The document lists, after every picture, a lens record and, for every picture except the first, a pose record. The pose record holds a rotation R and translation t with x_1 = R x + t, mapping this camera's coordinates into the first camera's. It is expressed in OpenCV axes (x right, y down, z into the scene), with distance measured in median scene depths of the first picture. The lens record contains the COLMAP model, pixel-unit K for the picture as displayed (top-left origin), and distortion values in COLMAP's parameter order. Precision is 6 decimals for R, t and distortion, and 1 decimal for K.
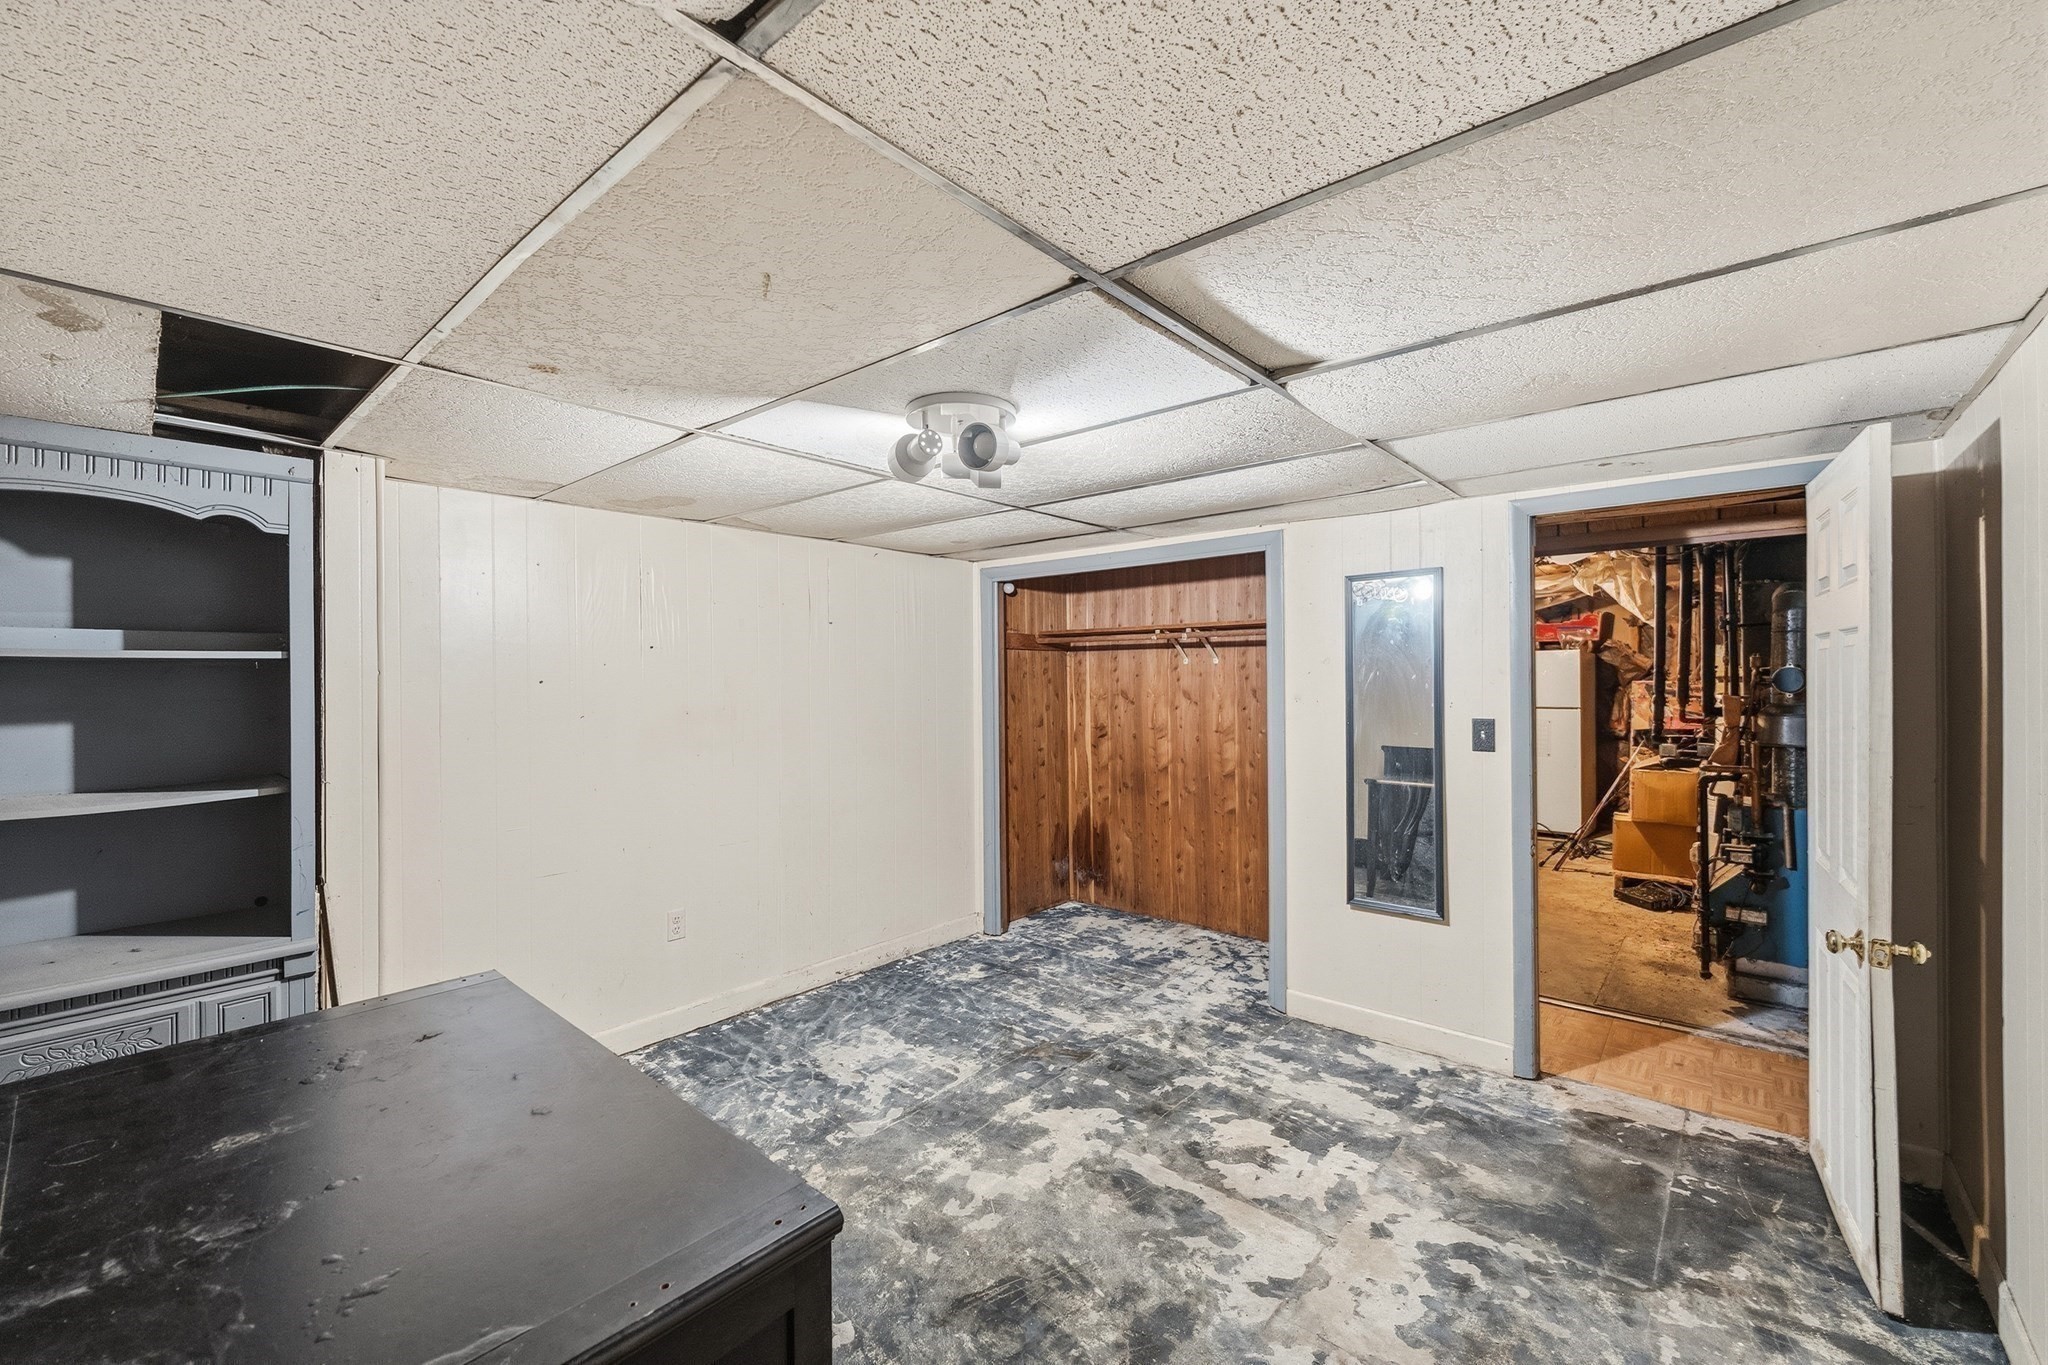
lens RADIAL K [[848.6, 0, 1011.2], [0, 848.6, 679.1], [0, 0, 1]] dist [-0.001412, -0.000191]
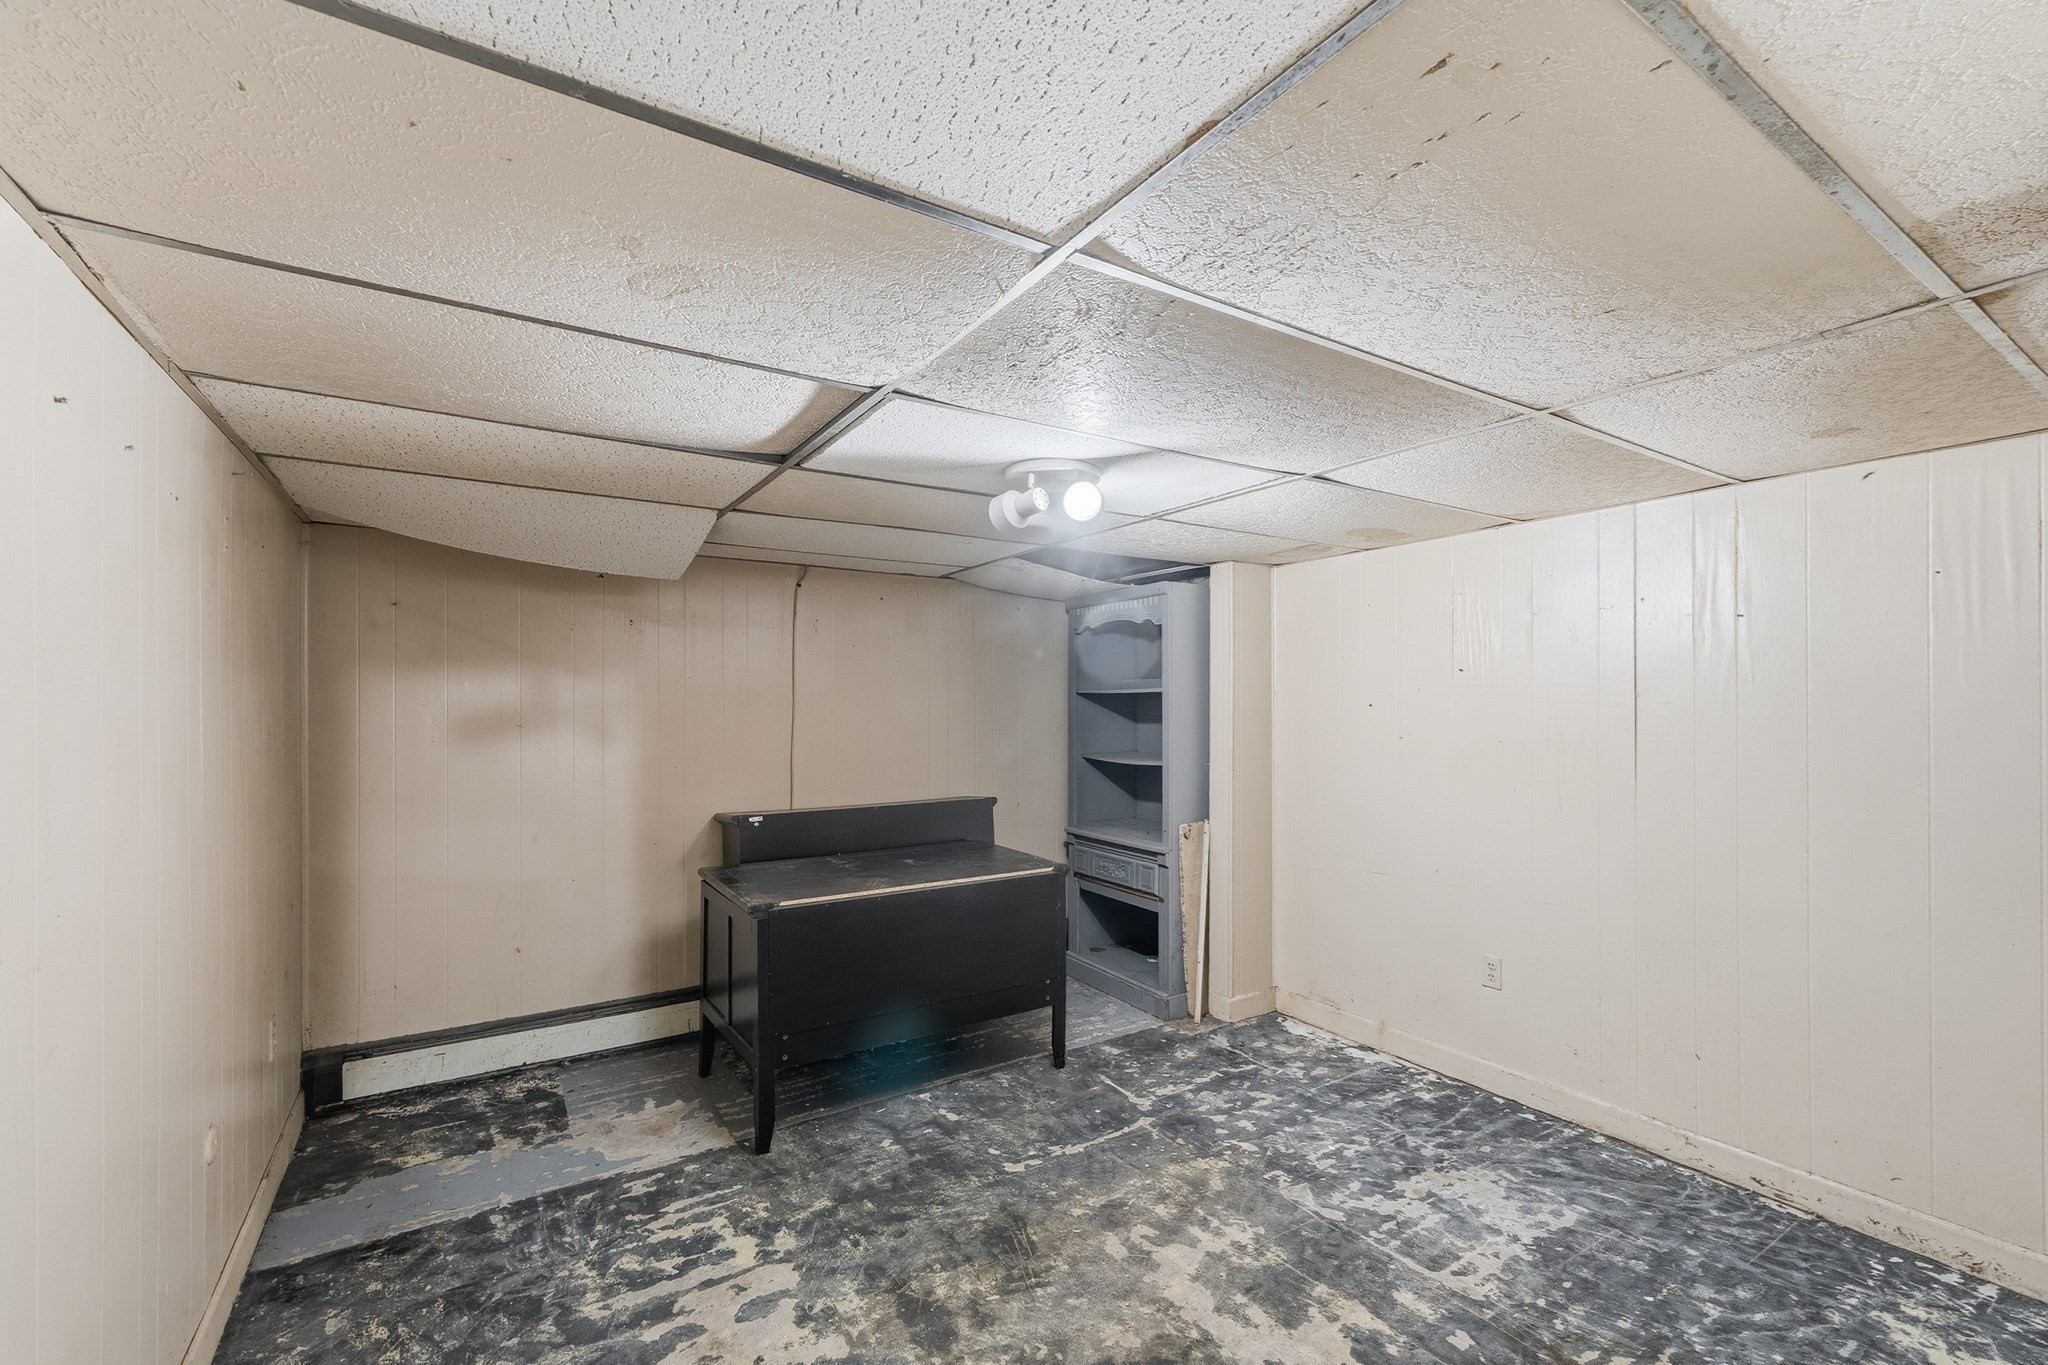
lens RADIAL K [[848.6, 0, 1014.2], [0, 848.6, 690.6], [0, 0, 1]] dist [-0.001412, -0.000191]
pose [[-0.284422, -0.003549, -0.958693, 0.656410], [0.001511, 0.999990, -0.004151, -0.013085], [0.958698, -0.002629, -0.284413, 0.789130]]
